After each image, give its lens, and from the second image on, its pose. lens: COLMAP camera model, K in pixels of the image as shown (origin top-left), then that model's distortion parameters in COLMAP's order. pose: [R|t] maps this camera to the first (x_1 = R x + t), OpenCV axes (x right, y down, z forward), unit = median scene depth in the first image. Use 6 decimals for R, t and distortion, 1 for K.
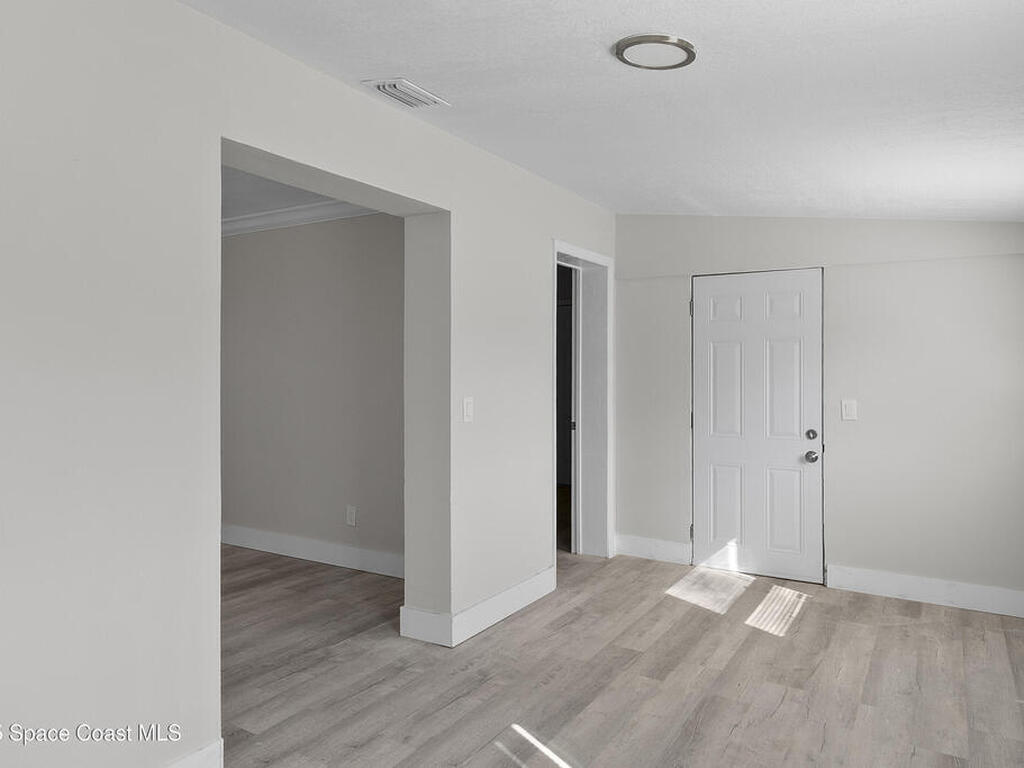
lens RADIAL K [[703.8, 0, 489.9], [0, 703.8, 379.1], [0, 0, 1]] dist [0.012643, -0.007667]
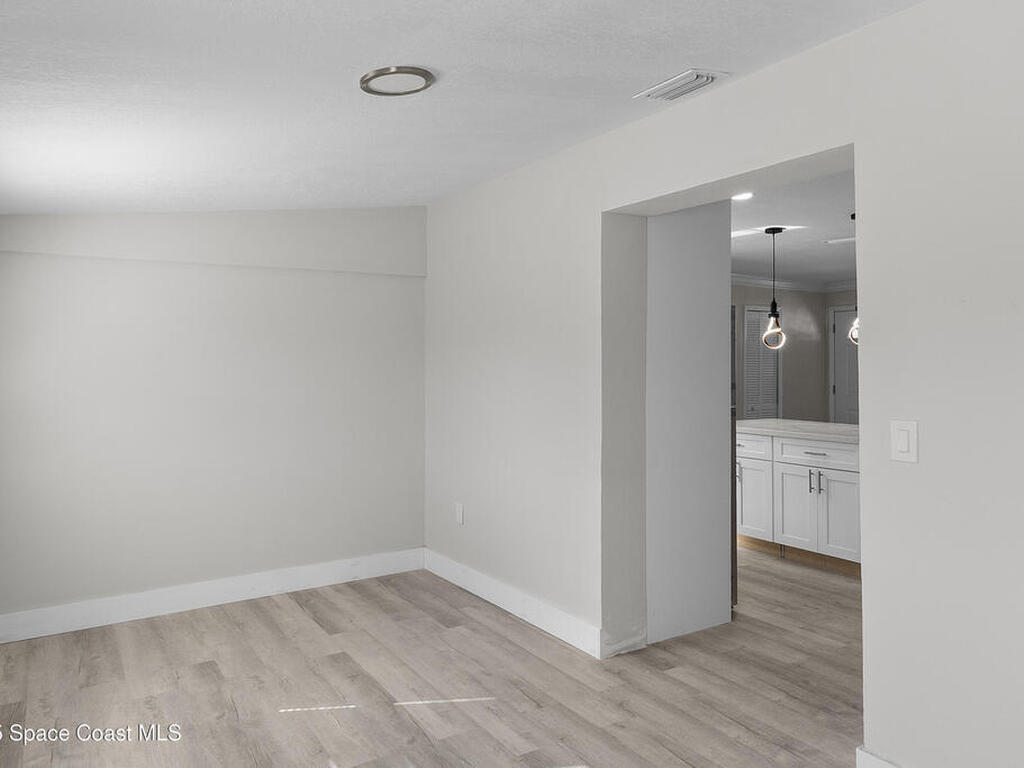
lens RADIAL K [[703.8, 0, 516.4], [0, 703.8, 374.3], [0, 0, 1]] dist [0.012643, -0.007667]
pose [[-0.427995, -0.000545, -0.903781, 0.659422], [-0.006816, 0.999973, 0.002625, -0.013744], [0.903755, 0.007283, -0.427987, 0.953120]]
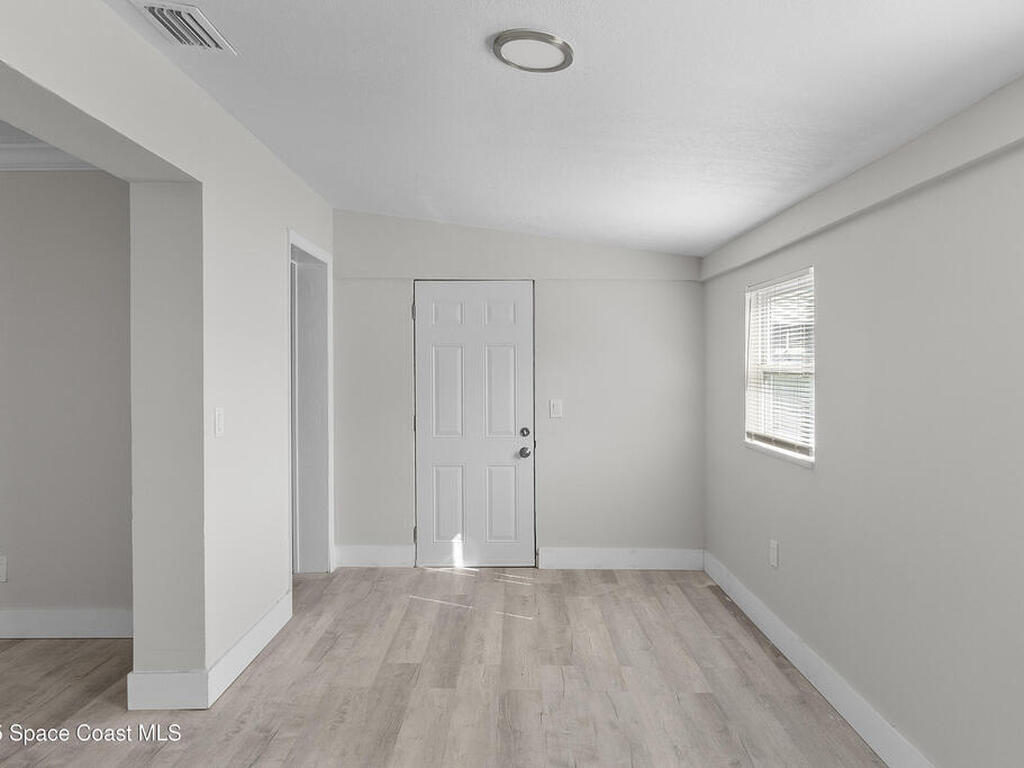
lens RADIAL K [[703.8, 0, 506.6], [0, 703.8, 387.0], [0, 0, 1]] dist [0.012643, -0.007667]
pose [[0.854251, -0.014107, 0.519669, -0.174197], [0.010360, 0.999895, 0.010114, -0.003634], [-0.519757, -0.003256, 0.854308, 0.101614]]
